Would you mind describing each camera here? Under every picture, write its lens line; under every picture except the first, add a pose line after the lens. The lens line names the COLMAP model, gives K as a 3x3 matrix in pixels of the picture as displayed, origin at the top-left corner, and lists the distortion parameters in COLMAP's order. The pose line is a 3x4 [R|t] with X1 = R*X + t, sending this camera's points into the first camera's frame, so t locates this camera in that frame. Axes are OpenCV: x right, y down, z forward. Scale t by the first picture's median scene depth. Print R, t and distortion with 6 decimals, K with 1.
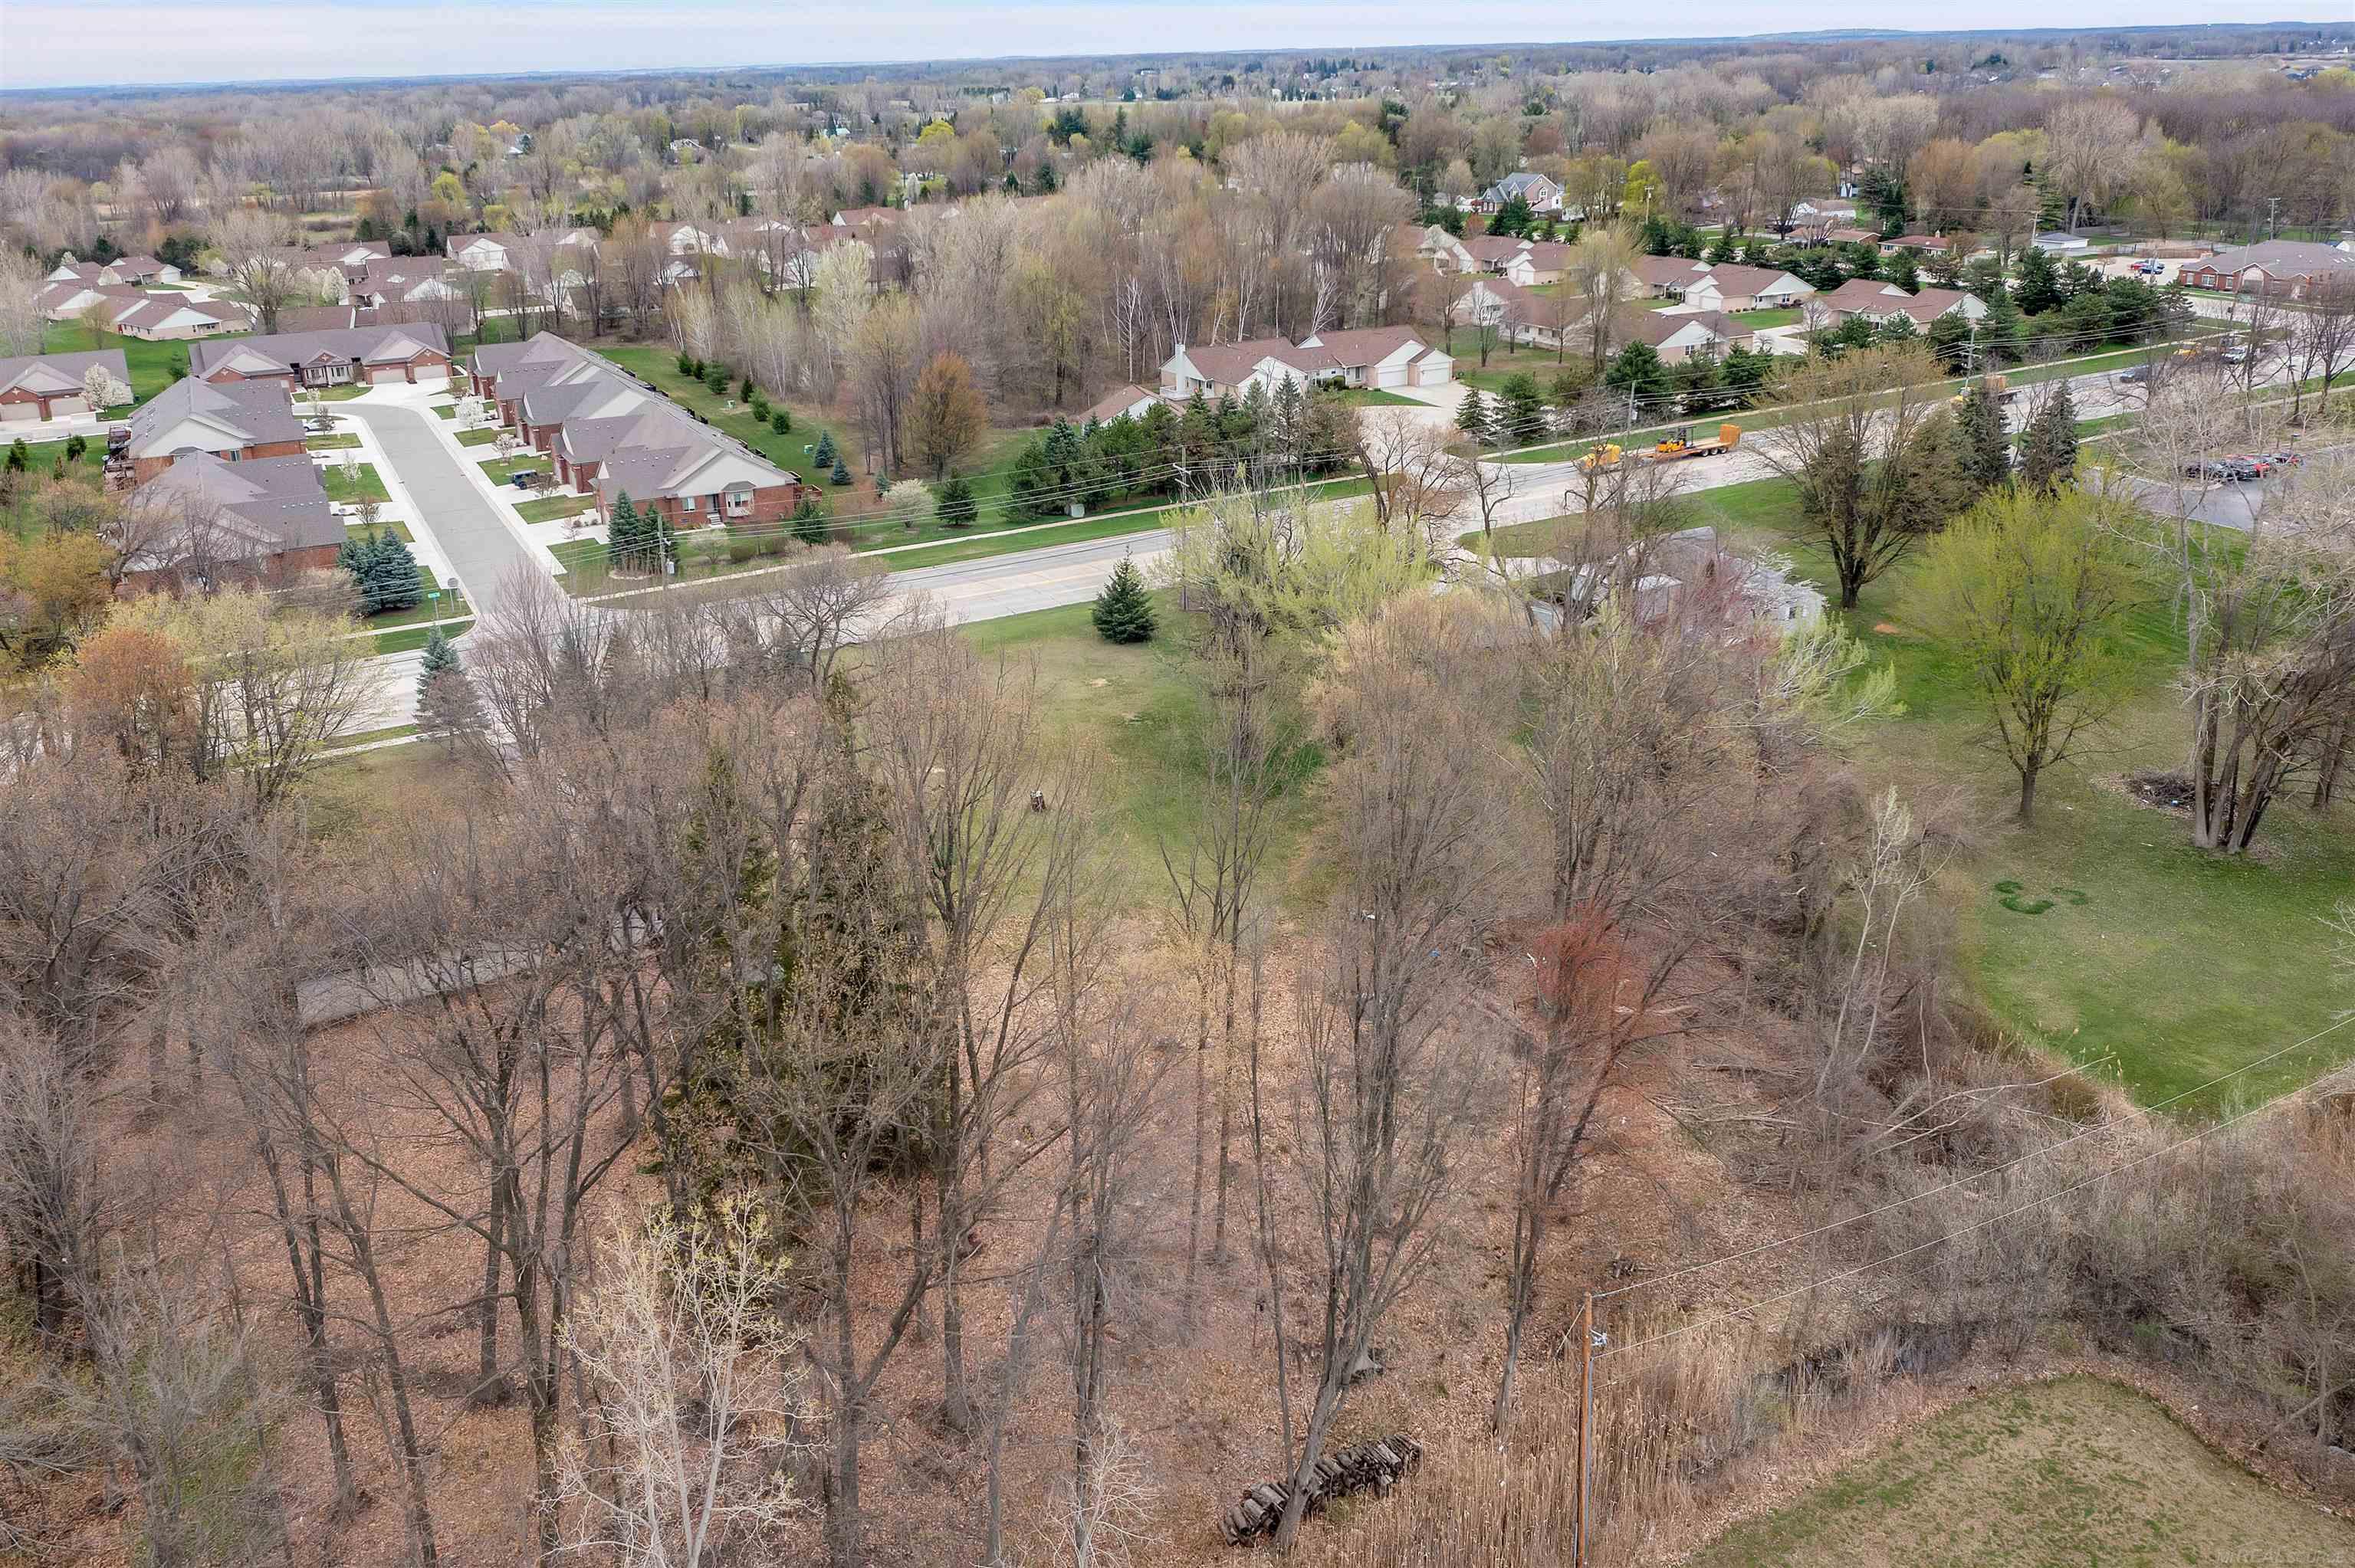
lens RADIAL K [[1929.0, 0, 1175.5], [0, 1929.0, 743.1], [0, 0, 1]] dist [-0.010765, 0.004937]
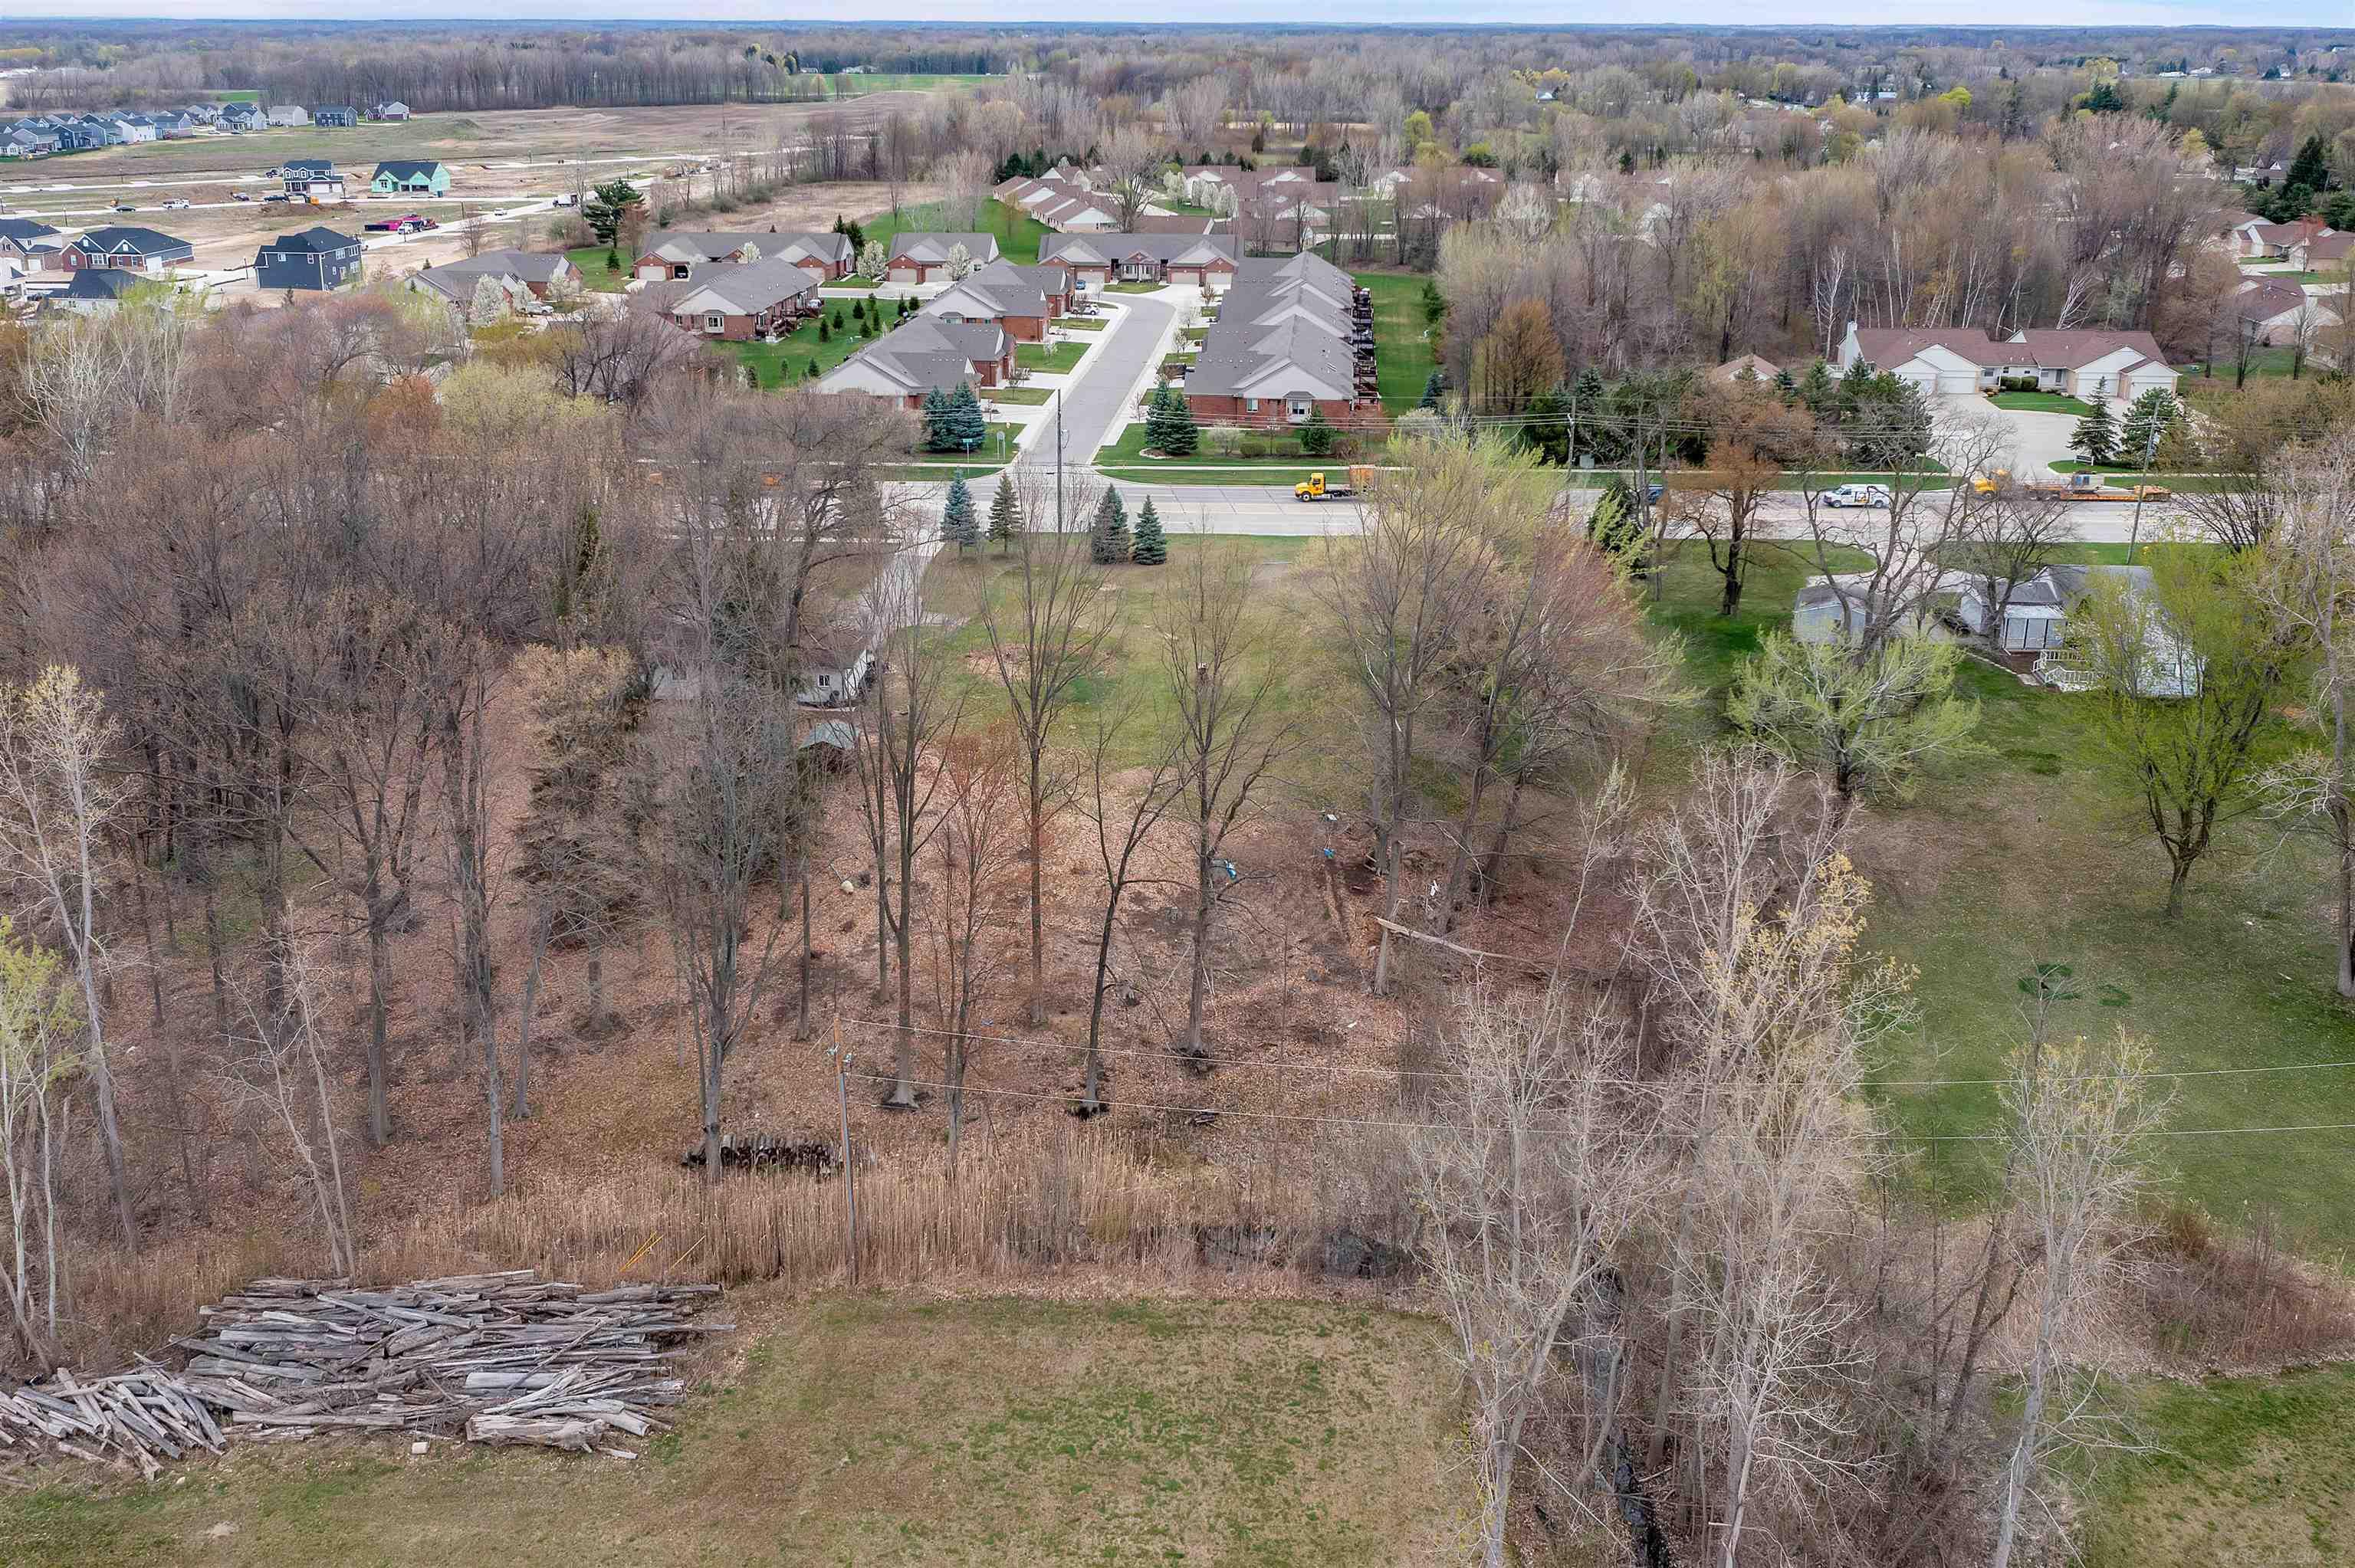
lens RADIAL K [[1929.0, 0, 1175.5], [0, 1929.0, 743.1], [0, 0, 1]] dist [-0.010765, 0.004937]
pose [[0.851288, 0.213164, -0.479448, 0.209489], [-0.203385, 0.976375, 0.072976, -0.004077], [0.483677, 0.035389, 0.874531, 0.008227]]
